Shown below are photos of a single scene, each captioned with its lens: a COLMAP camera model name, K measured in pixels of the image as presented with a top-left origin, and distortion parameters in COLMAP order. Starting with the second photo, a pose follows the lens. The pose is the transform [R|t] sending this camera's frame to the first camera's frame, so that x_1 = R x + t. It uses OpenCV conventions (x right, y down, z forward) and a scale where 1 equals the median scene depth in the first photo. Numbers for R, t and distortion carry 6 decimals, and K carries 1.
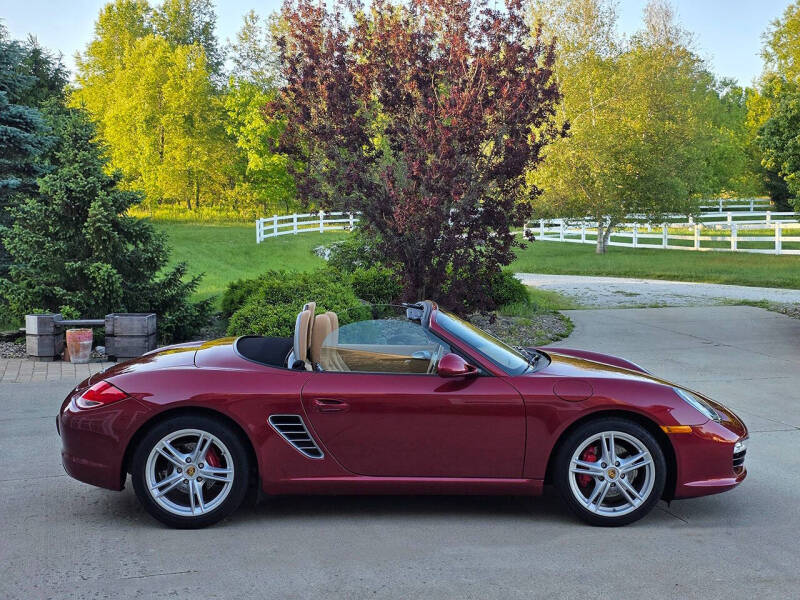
lens RADIAL K [[998.6, 0, 400.0], [0, 998.6, 300.0], [0, 0, 1]] dist [0.143572, -0.269236]
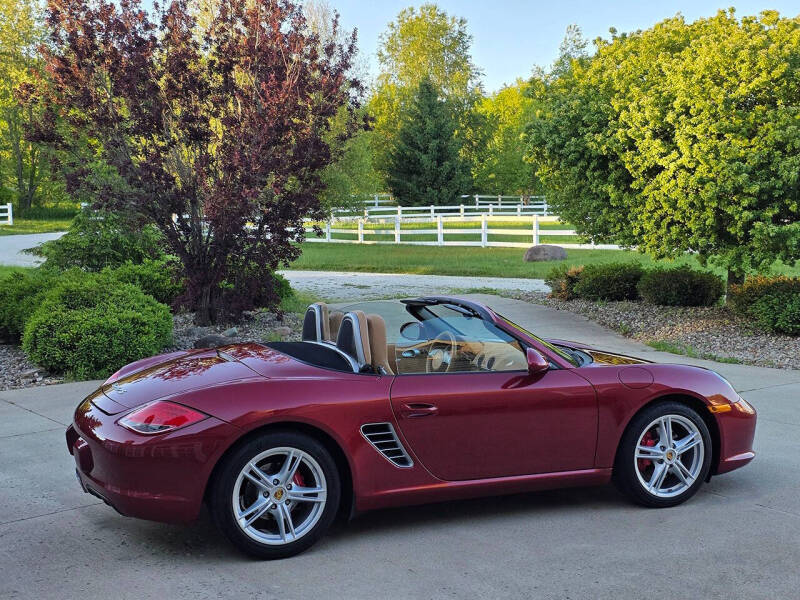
lens RADIAL K [[1007.2, 0, 400.0], [0, 1007.2, 300.0], [0, 0, 1]] dist [0.095588, -0.088524]
pose [[0.933826, -0.034133, 0.356095, -0.416024], [0.032309, 0.999417, 0.011071, -0.008514], [-0.356265, 0.001167, 0.934384, 0.121891]]
